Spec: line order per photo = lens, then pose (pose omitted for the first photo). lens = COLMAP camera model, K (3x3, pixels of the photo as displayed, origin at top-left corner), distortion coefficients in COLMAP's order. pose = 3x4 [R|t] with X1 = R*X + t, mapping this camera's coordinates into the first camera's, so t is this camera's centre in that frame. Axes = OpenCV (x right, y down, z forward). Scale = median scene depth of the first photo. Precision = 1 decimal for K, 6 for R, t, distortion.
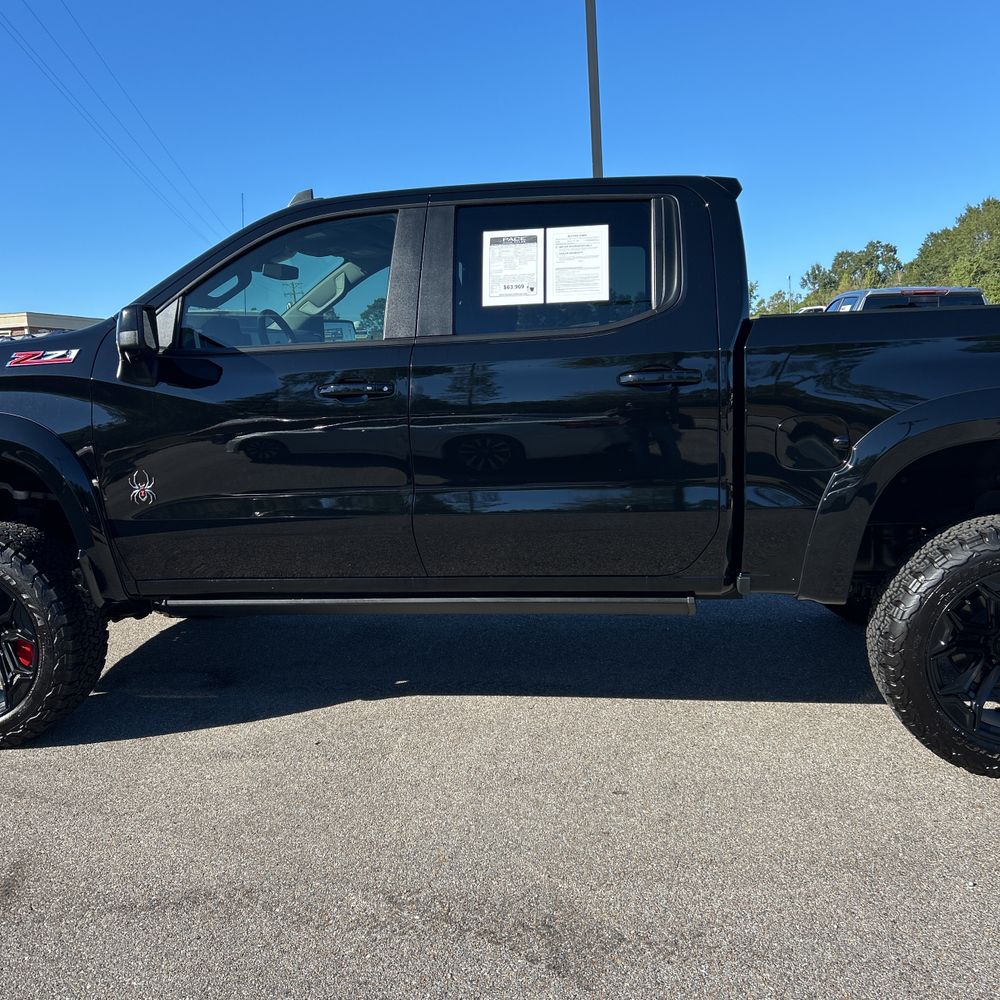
lens RADIAL K [[1019.5, 0, 509.7], [0, 1019.5, 527.3], [0, 0, 1]] dist [0.020542, -0.018583]
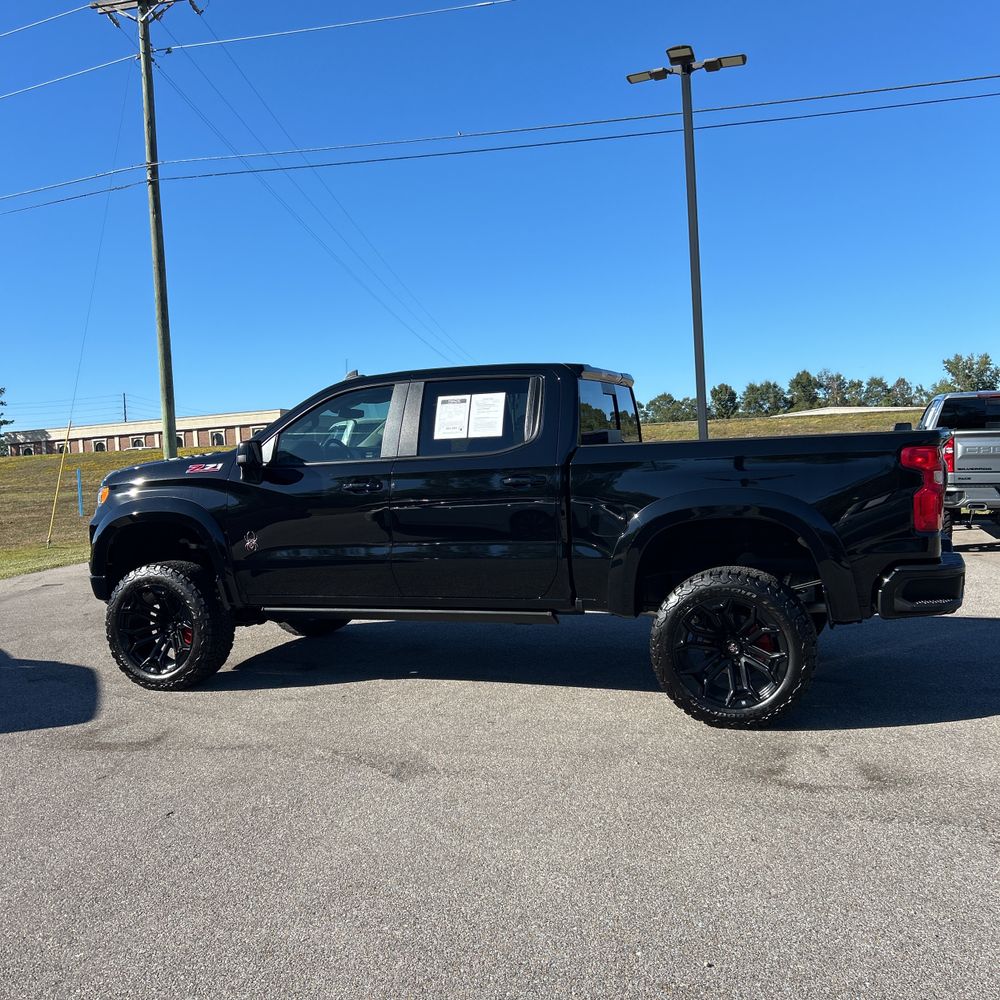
lens RADIAL K [[1019.5, 0, 509.7], [0, 1019.5, 527.3], [0, 0, 1]] dist [0.020542, -0.018583]
pose [[0.975371, 0.014548, -0.220089, 0.476341], [-0.033864, 0.995869, -0.084245, 0.072598], [0.217954, 0.089624, 0.971835, -0.633614]]
